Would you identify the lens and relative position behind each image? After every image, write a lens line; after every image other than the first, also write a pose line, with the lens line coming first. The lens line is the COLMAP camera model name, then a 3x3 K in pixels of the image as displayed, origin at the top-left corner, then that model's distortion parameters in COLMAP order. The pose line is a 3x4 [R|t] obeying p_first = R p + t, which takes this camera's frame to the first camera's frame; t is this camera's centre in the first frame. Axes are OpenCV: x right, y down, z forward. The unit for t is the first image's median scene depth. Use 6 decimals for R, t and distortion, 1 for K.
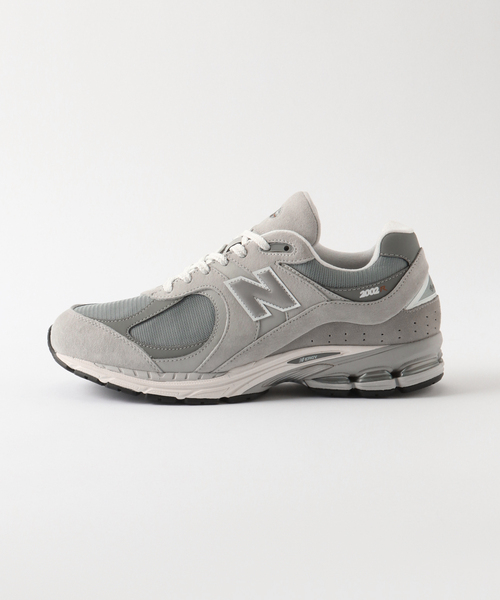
lens RADIAL K [[1045.6, 0, 250.2], [0, 1045.6, 299.9], [0, 0, 1]] dist [0.023010, 0.000000]
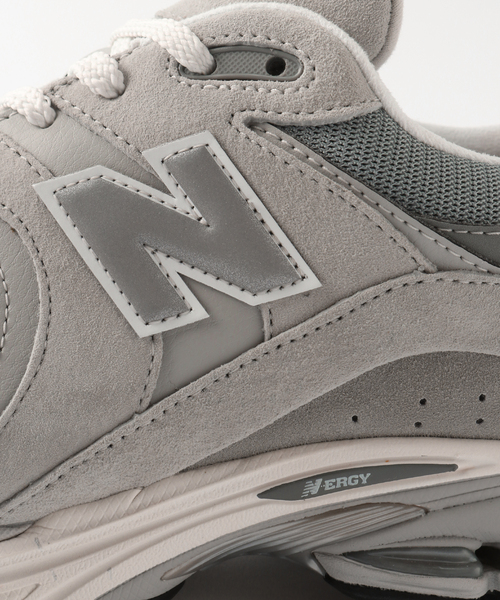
lens RADIAL K [[1762.6, 0, 250.0], [0, 1762.6, 300.0], [0, 0, 1]] dist [-0.646594, 0.000000]
pose [[0.996518, 0.039306, 0.073533, -0.001898], [-0.039713, 0.999203, 0.004078, 0.008046], [-0.073314, -0.006984, 0.997284, 0.559368]]
